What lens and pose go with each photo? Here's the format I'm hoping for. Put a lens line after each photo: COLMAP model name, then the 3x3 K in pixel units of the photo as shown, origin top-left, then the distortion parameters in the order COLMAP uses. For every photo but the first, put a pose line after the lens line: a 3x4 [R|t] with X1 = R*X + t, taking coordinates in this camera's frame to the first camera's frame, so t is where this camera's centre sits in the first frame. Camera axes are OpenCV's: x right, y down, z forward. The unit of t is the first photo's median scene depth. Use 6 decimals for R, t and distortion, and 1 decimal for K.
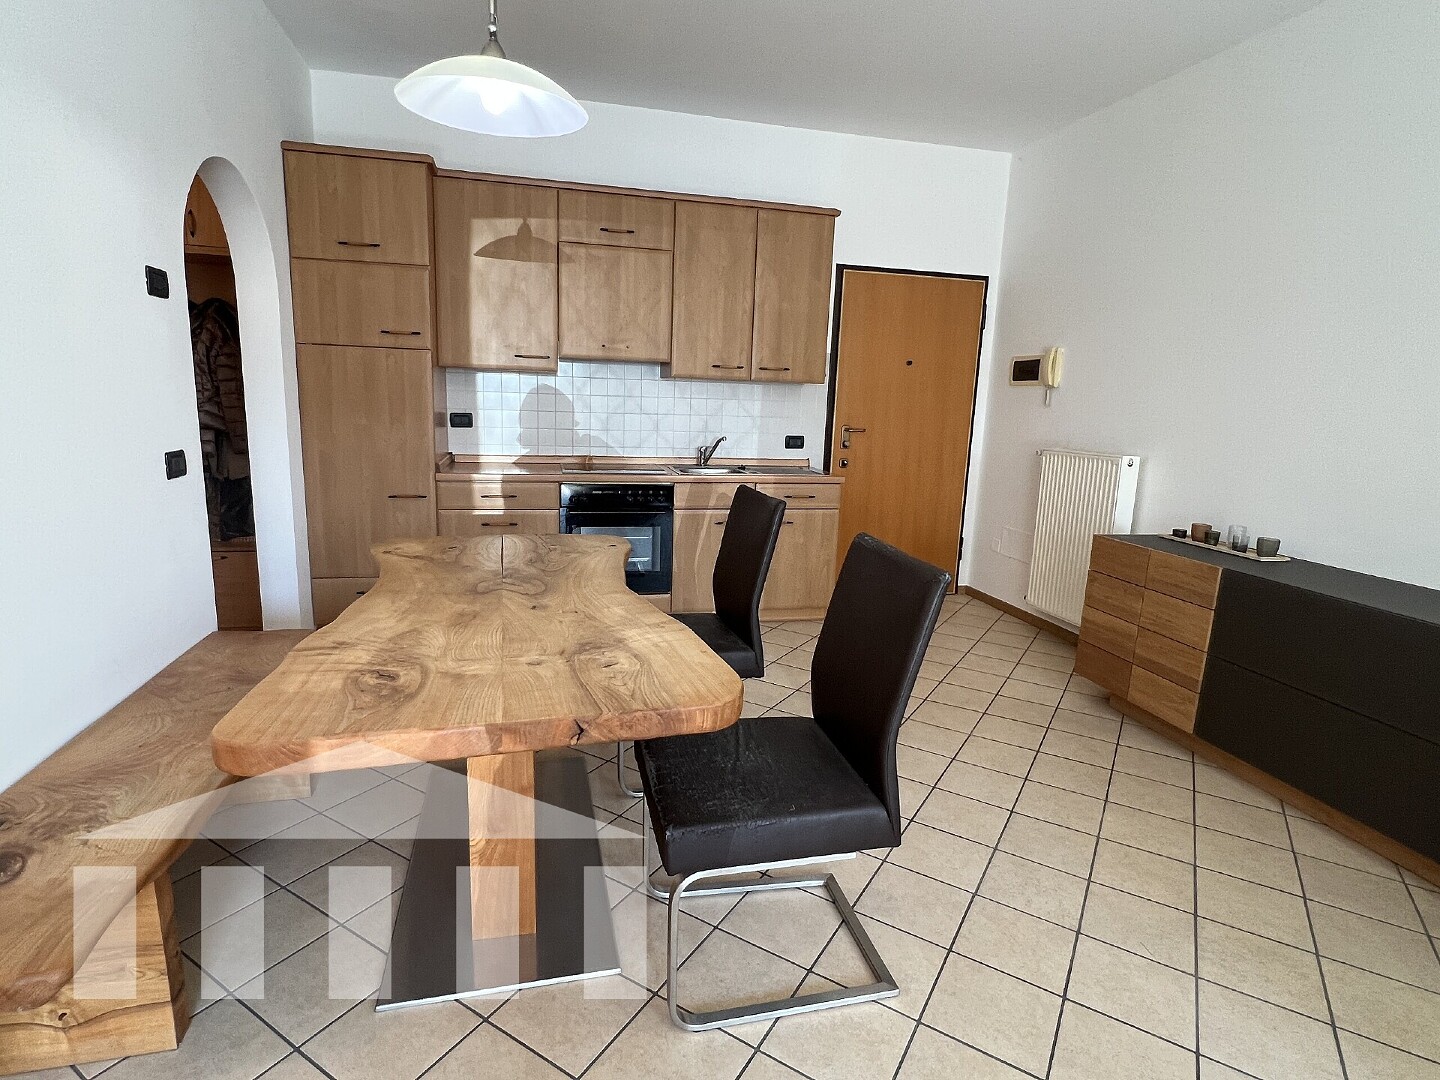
lens RADIAL K [[755.1, 0, 721.1], [0, 755.1, 537.8], [0, 0, 1]] dist [0.019931, -0.001707]
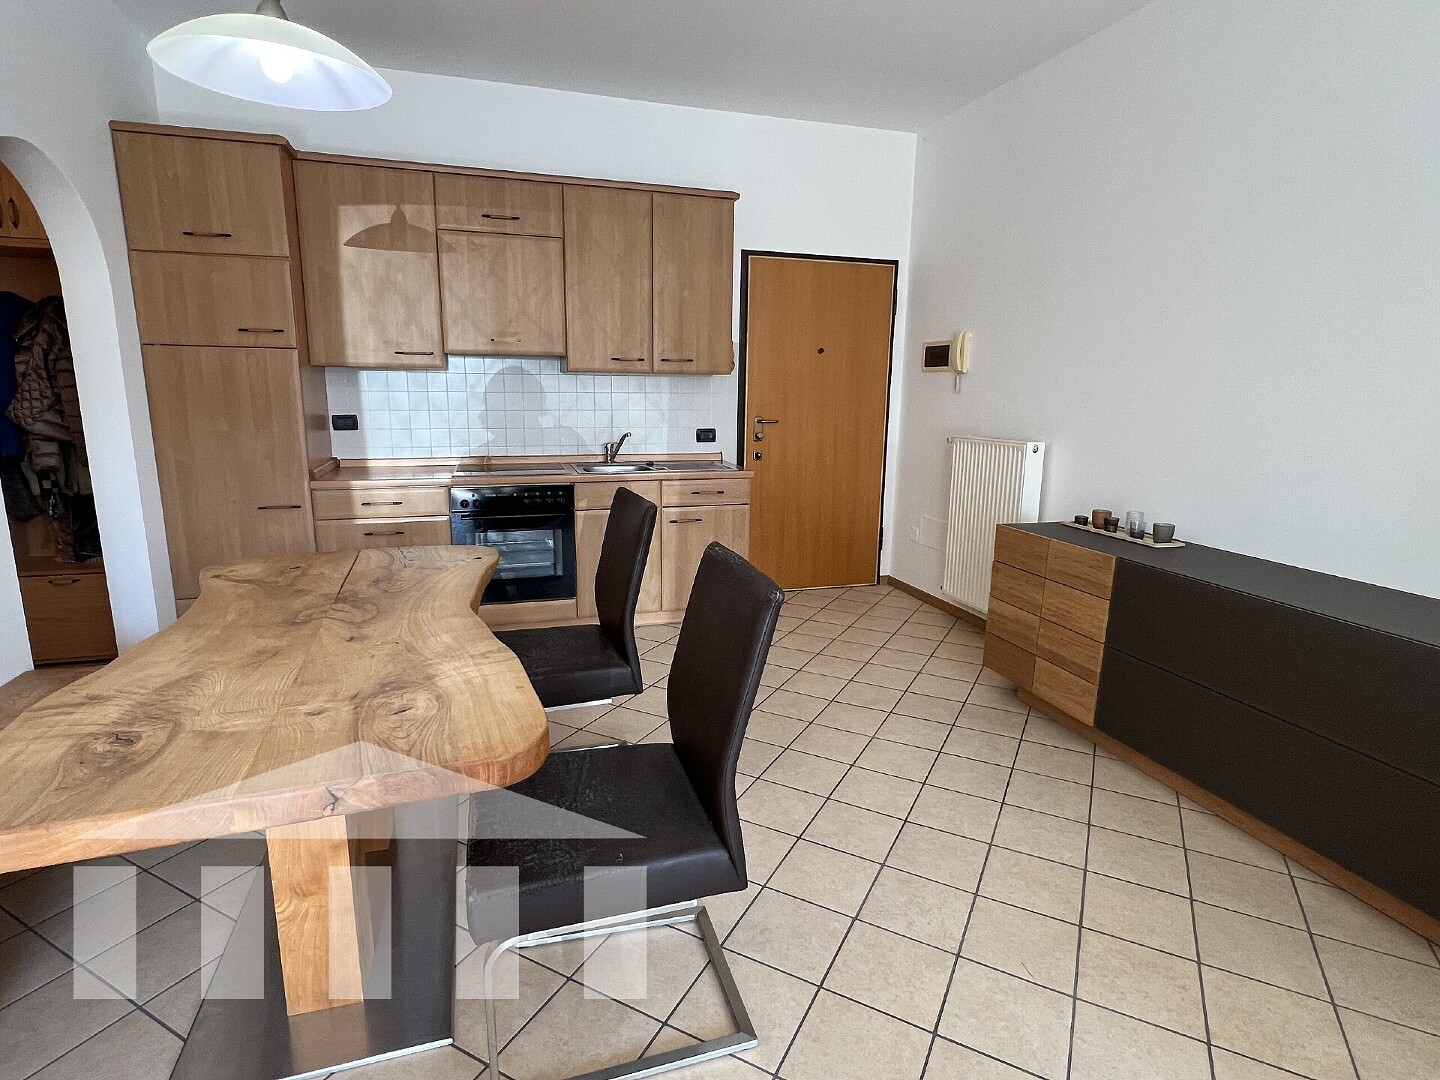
lens RADIAL K [[755.1, 0, 718.5], [0, 755.1, 536.7], [0, 0, 1]] dist [0.019931, -0.001707]
pose [[0.997880, -0.035450, 0.054575, 0.085752], [0.034707, 0.999292, 0.014499, -0.016219], [-0.055050, -0.012575, 0.998404, 0.048892]]
